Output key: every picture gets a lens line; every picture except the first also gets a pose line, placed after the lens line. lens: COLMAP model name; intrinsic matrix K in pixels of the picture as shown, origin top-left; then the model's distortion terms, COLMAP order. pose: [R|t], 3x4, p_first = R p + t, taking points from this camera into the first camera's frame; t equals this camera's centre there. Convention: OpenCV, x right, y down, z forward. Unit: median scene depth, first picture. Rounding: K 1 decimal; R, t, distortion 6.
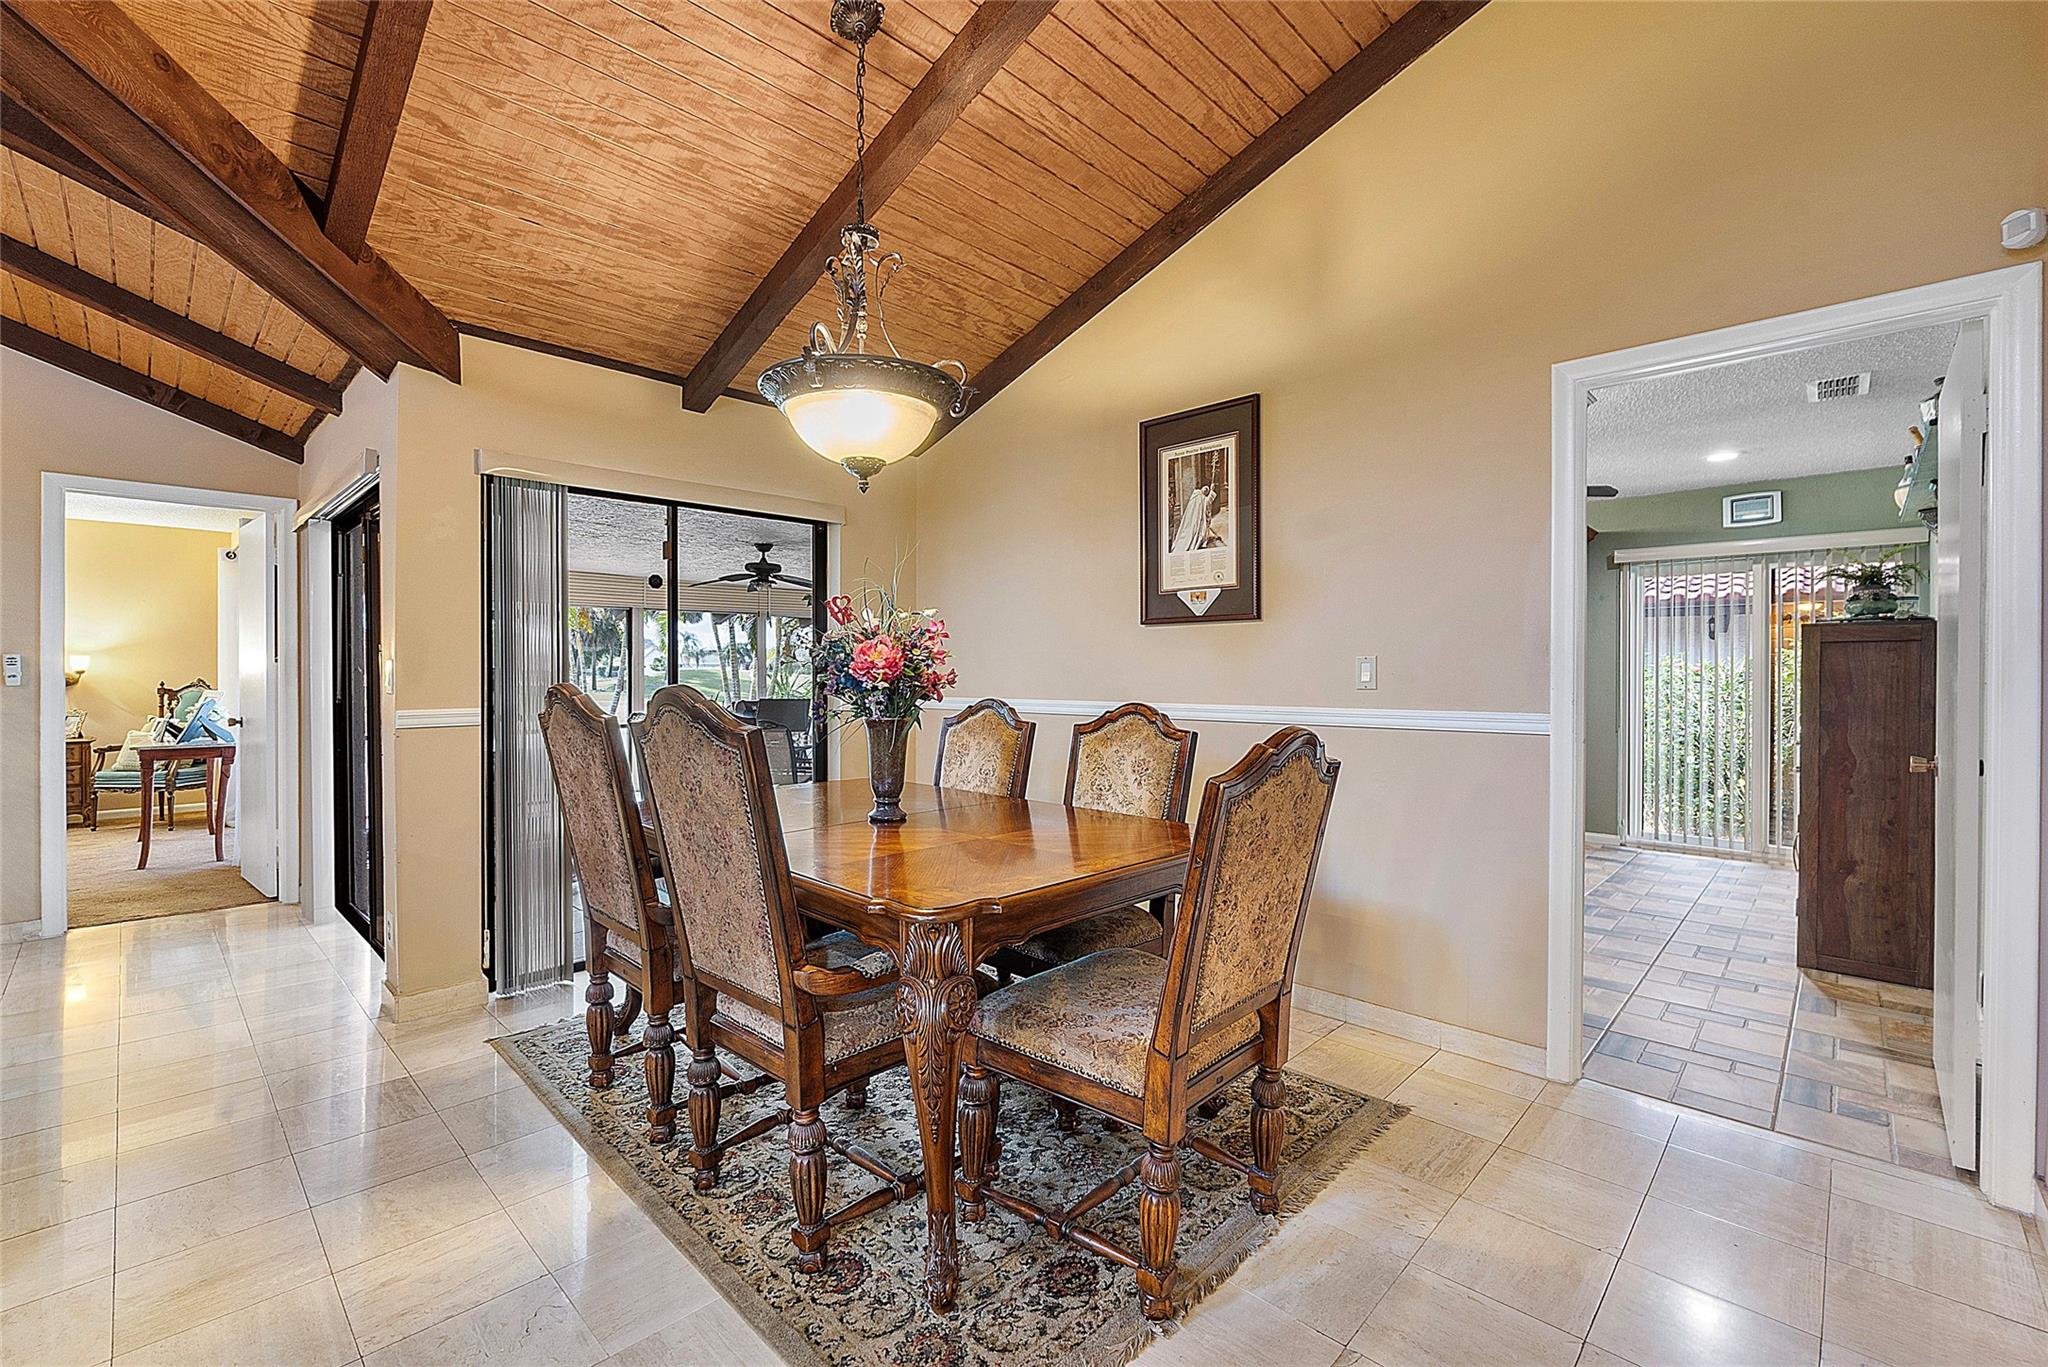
lens RADIAL K [[867.3, 0, 1022.2], [0, 867.3, 677.1], [0, 0, 1]] dist [-0.005899, -0.000478]
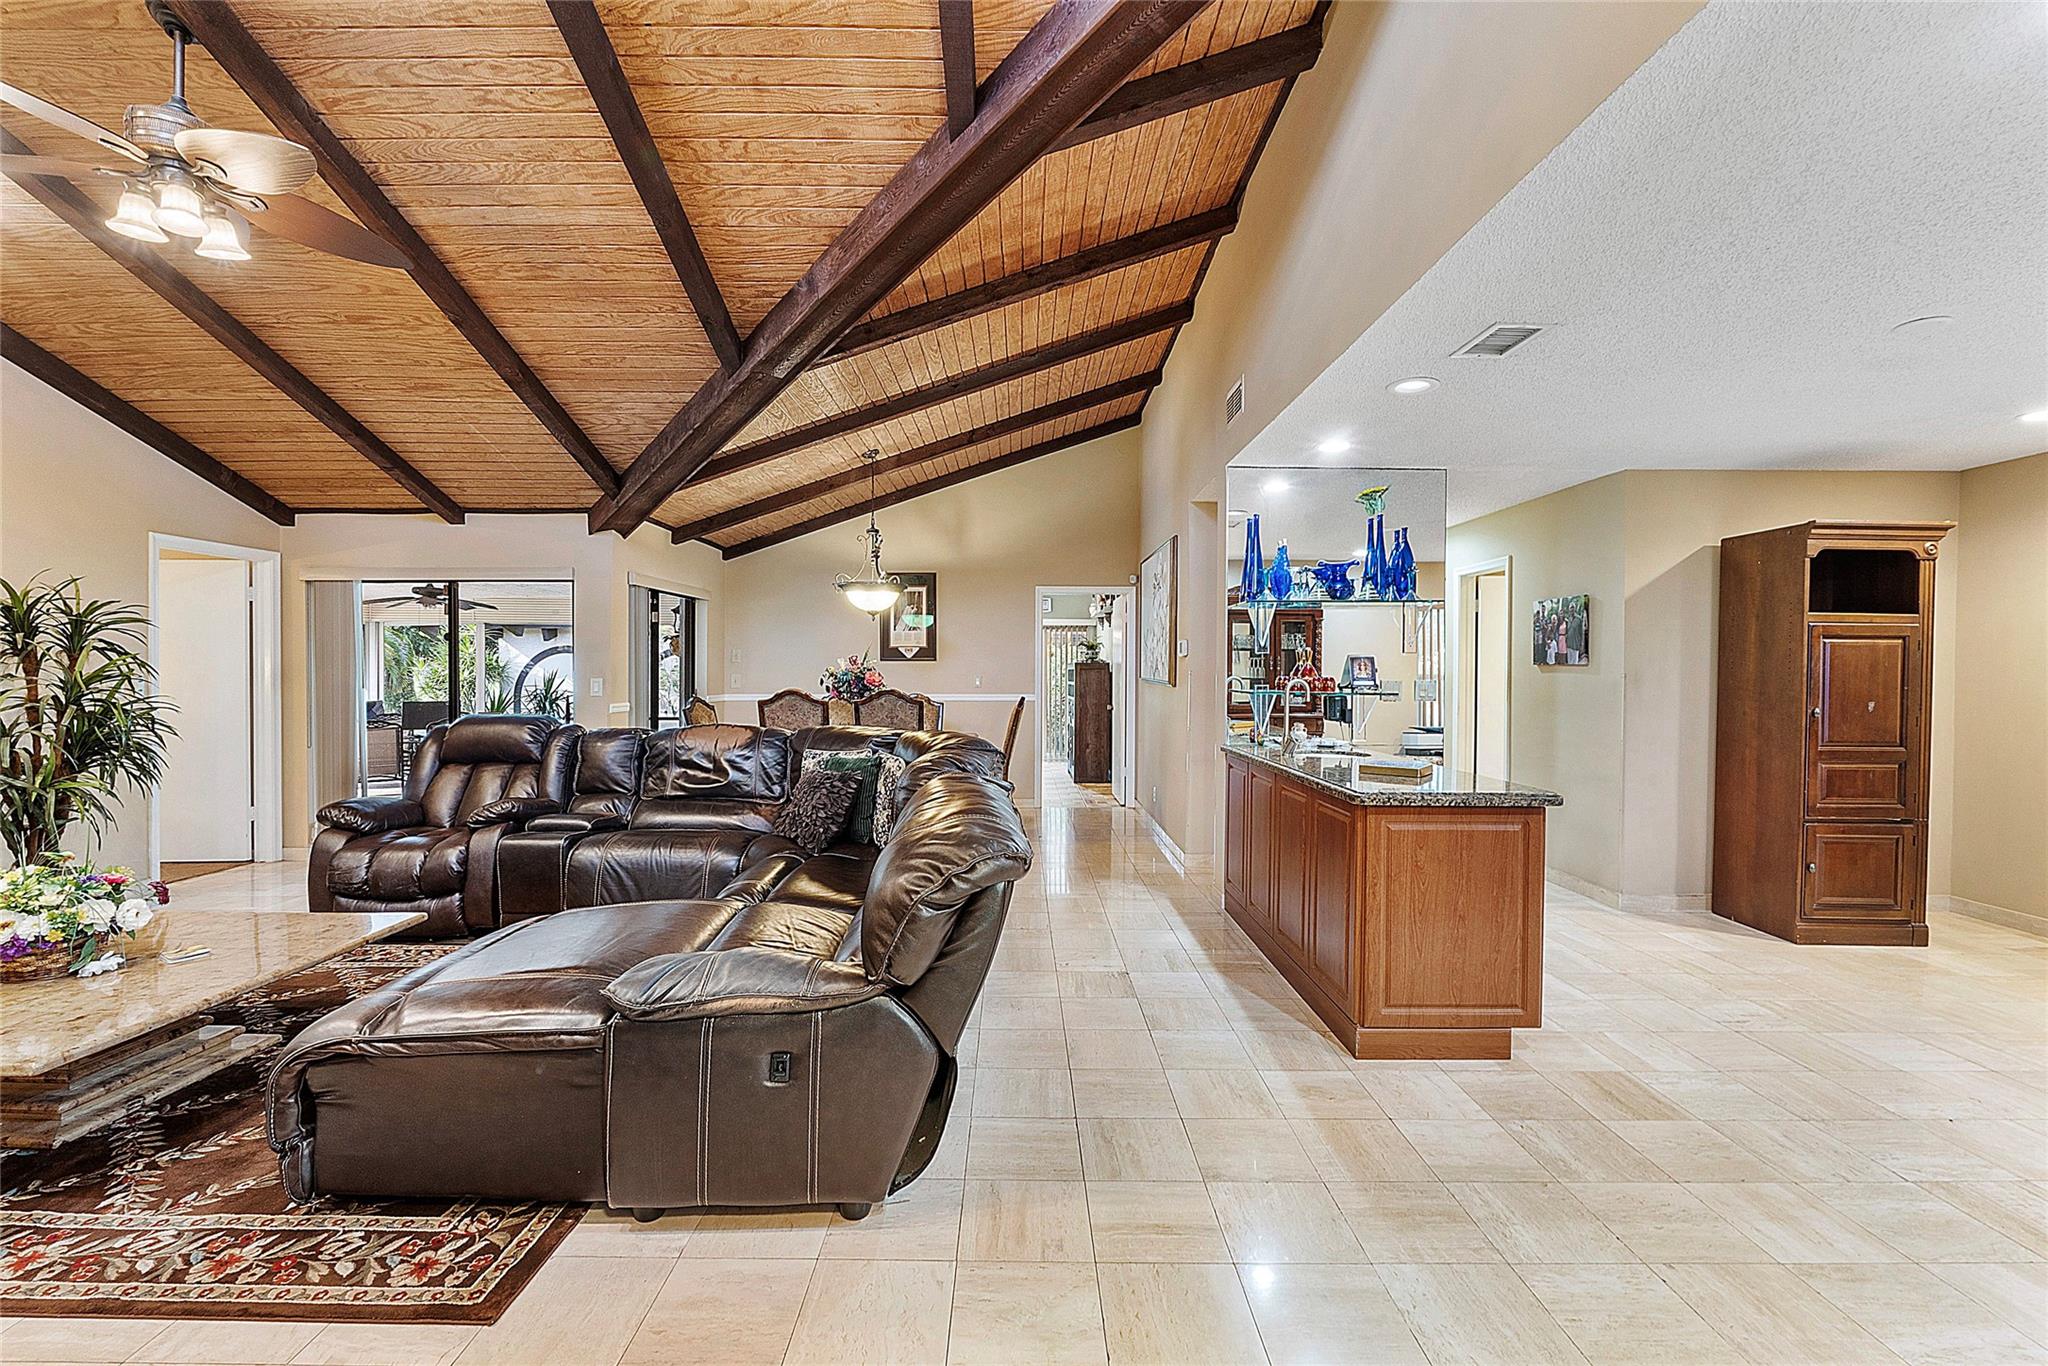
lens RADIAL K [[867.3, 0, 1022.2], [0, 867.3, 676.6], [0, 0, 1]] dist [-0.005899, -0.000478]
pose [[0.720516, -0.003143, 0.693431, -1.254621], [0.003158, 0.999994, 0.001251, -0.020417], [-0.693431, 0.001289, 0.720522, -0.974159]]
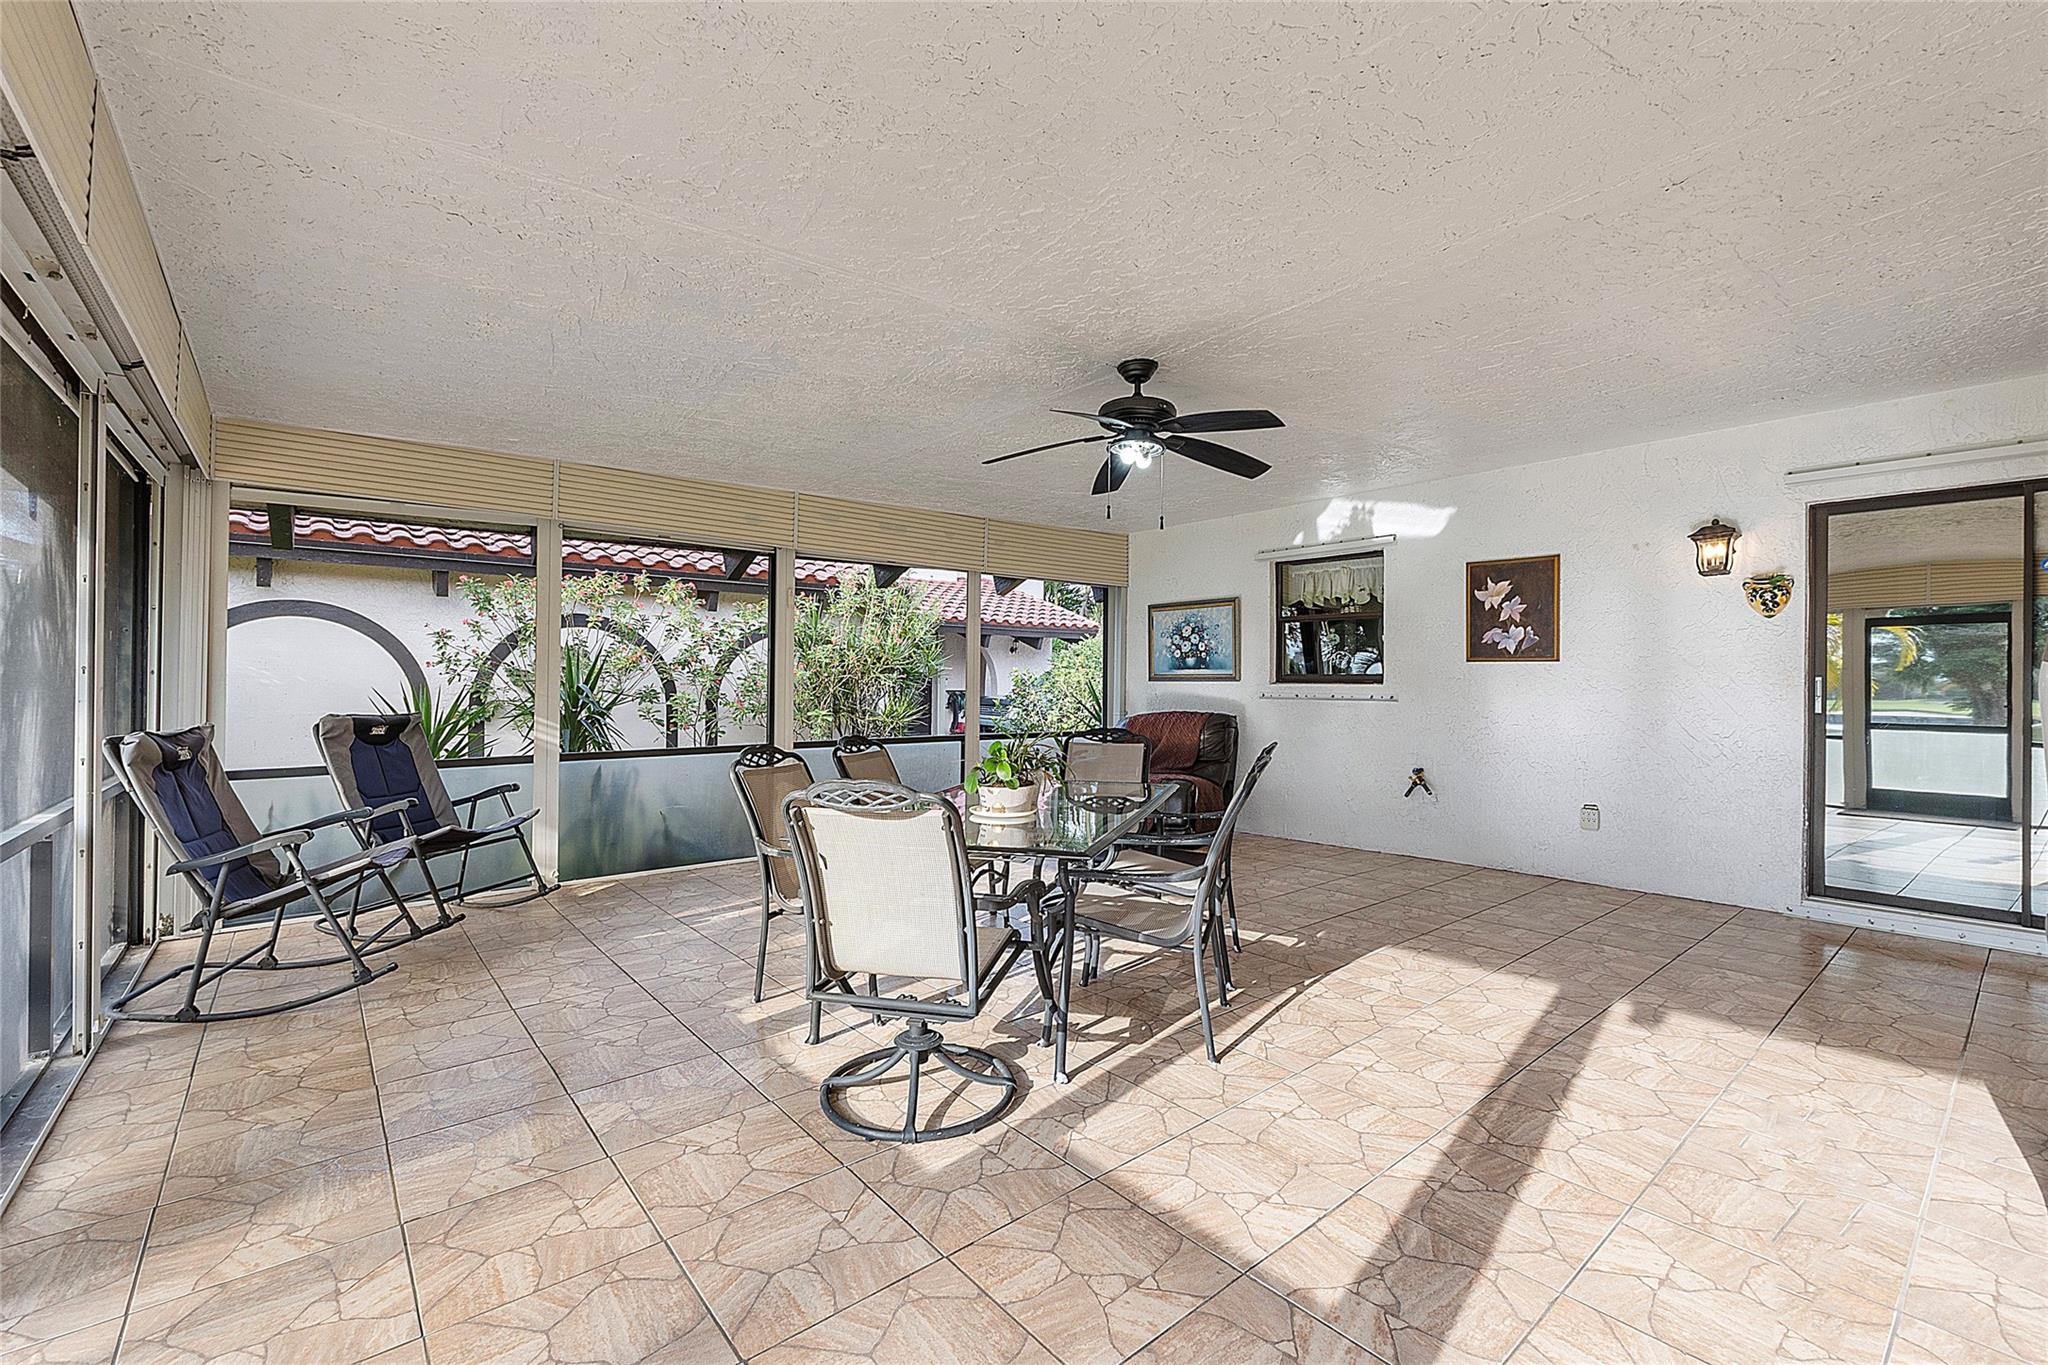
lens RADIAL K [[862.9, 0, 1024.2], [0, 862.9, 681.0], [0, 0, 1]] dist [-0.009566, -0.000322]
pose [[0.108489, 0.003176, 0.994093, -1.752368], [0.006246, 0.999973, -0.003876, 0.037526], [-0.994078, 0.006630, 0.108466, 2.359027]]
